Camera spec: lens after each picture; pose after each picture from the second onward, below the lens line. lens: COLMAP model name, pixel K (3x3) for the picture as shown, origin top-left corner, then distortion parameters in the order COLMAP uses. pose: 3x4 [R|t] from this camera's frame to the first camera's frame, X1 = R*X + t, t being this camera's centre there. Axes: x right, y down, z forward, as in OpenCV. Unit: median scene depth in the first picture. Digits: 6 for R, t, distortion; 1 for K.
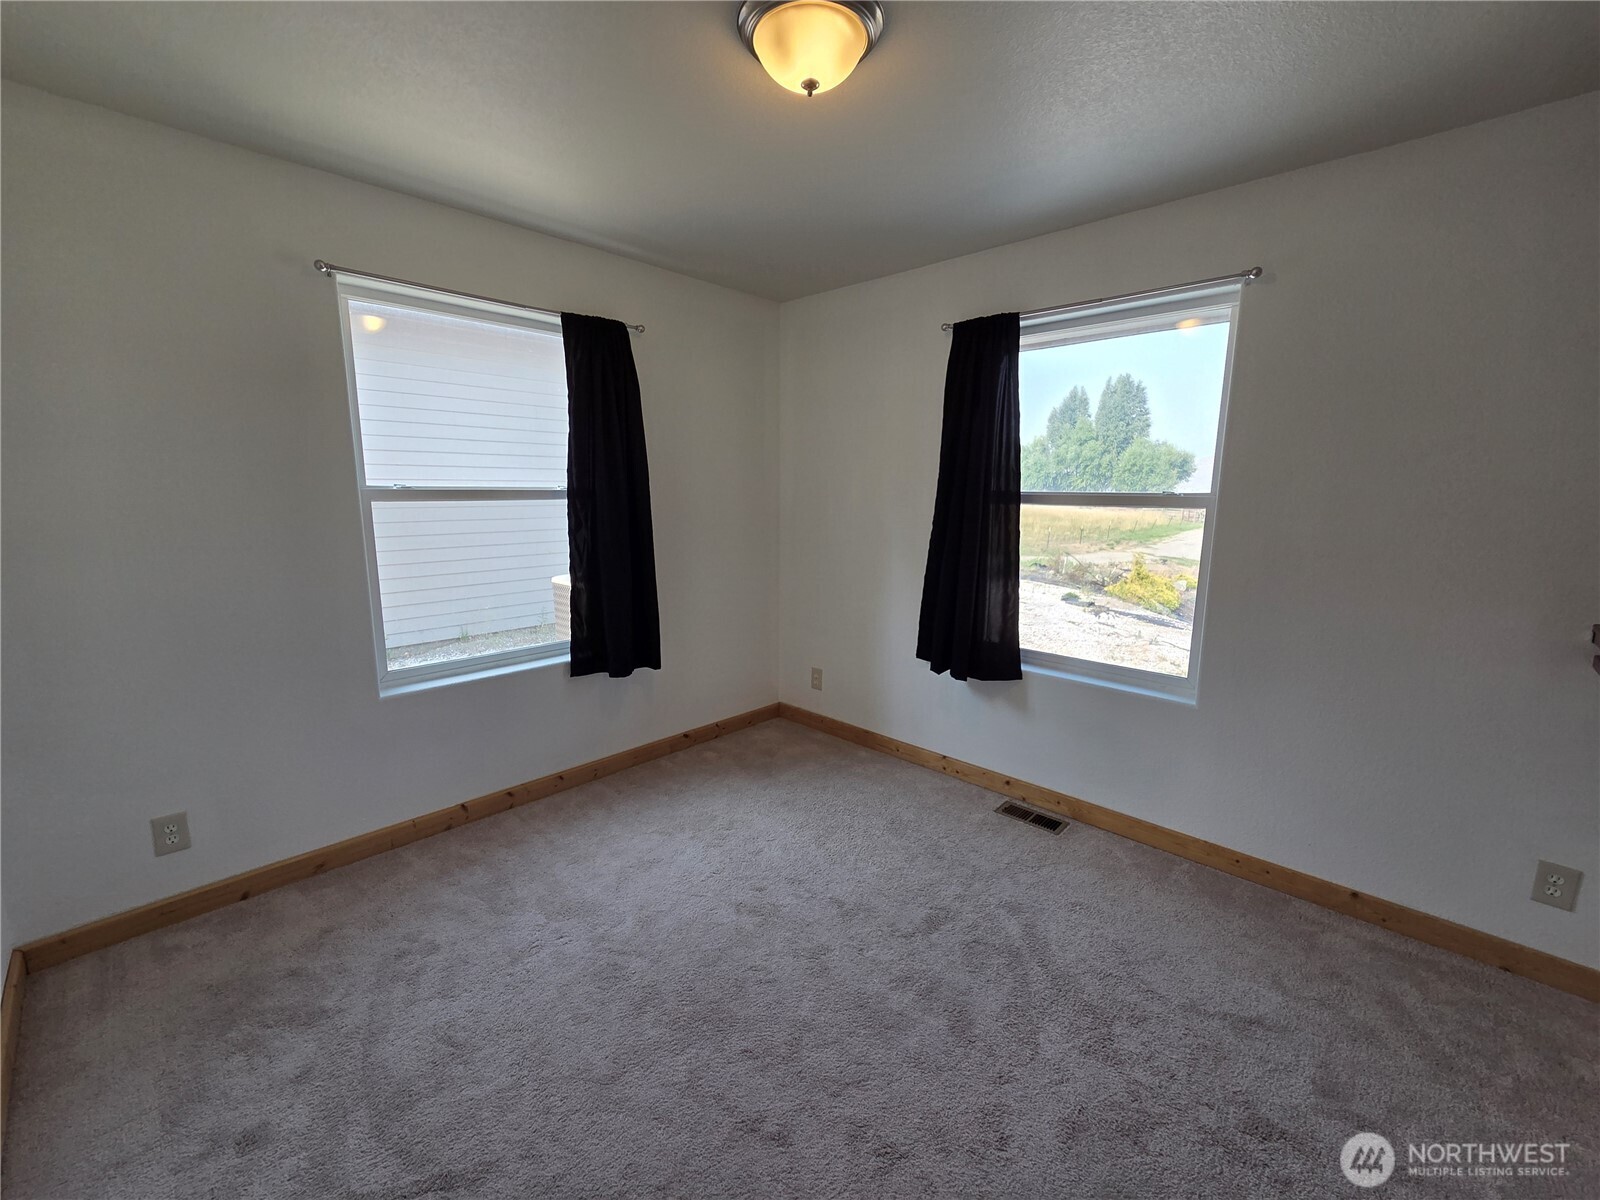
lens RADIAL K [[655.0, 0, 791.8], [0, 655.0, 603.8], [0, 0, 1]] dist [0.003391, -0.001226]
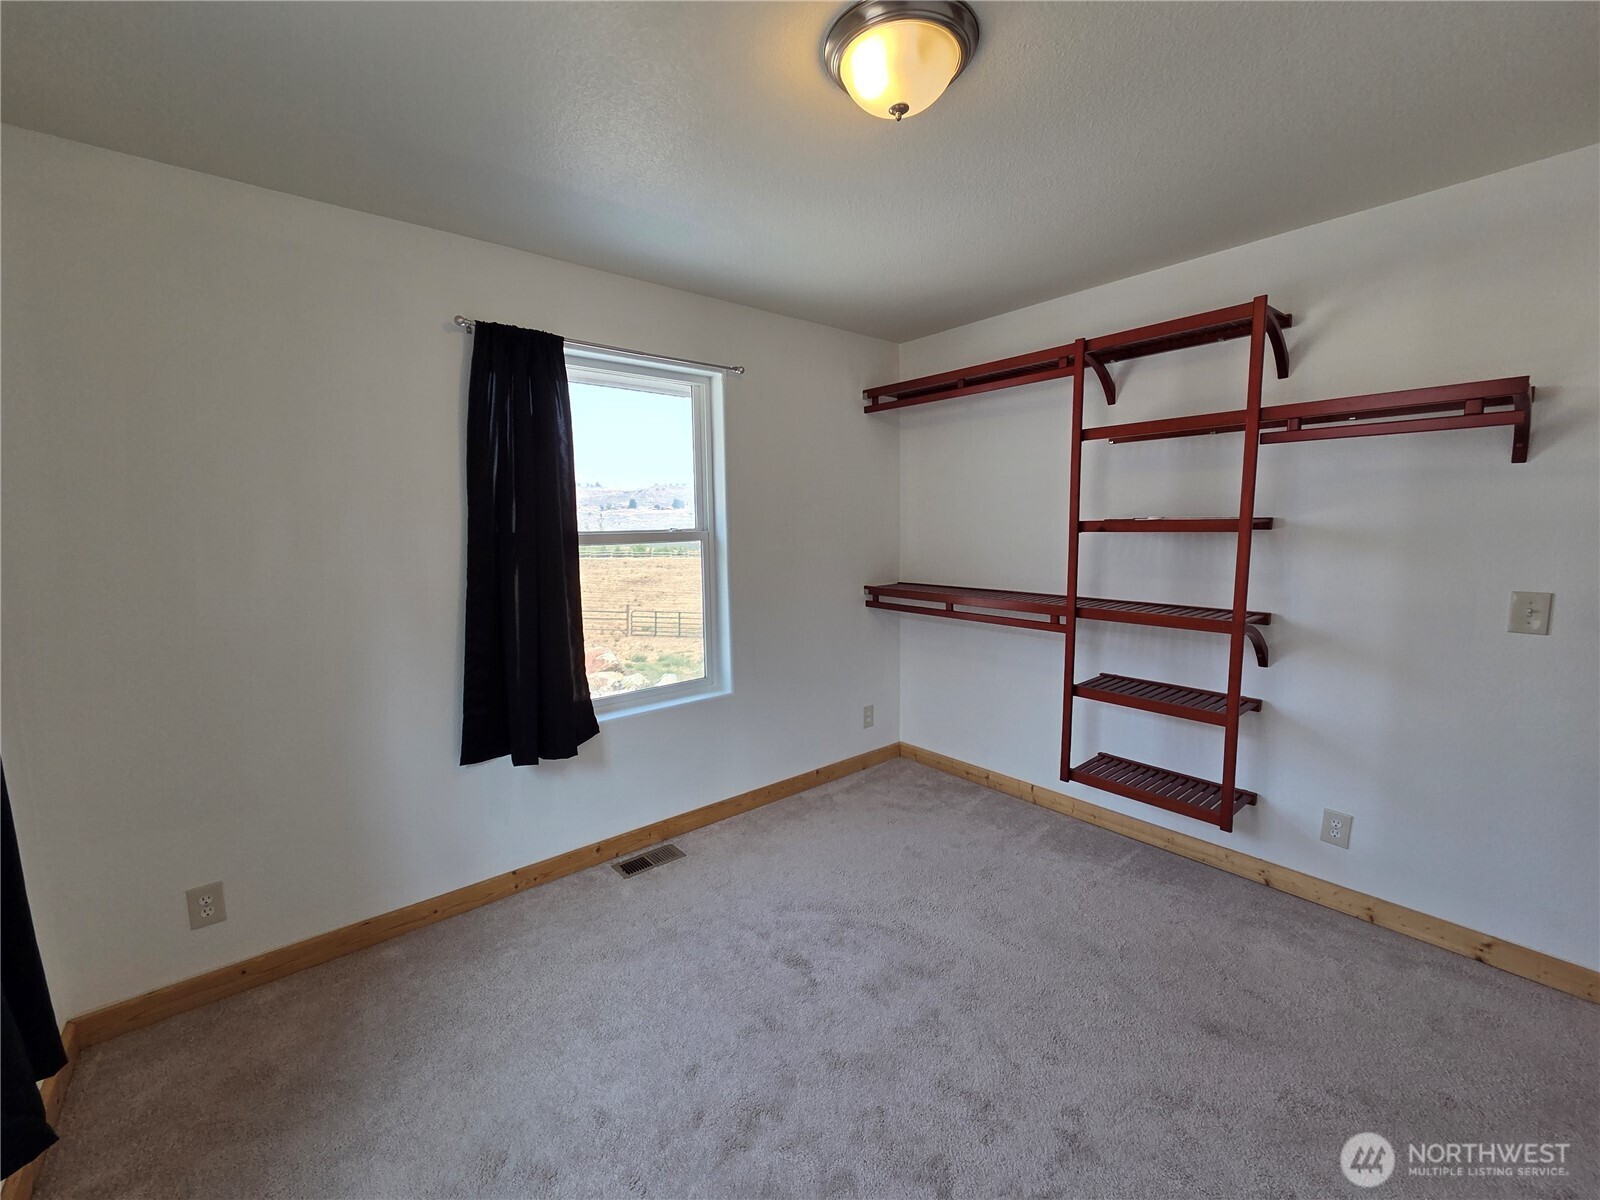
lens RADIAL K [[655.0, 0, 794.2], [0, 655.0, 598.1], [0, 0, 1]] dist [0.003391, -0.001226]
pose [[0.107975, -0.121260, 0.986731, -0.559019], [0.194022, 0.976018, 0.098712, -0.117424], [-0.975037, 0.180789, 0.128912, 0.628041]]
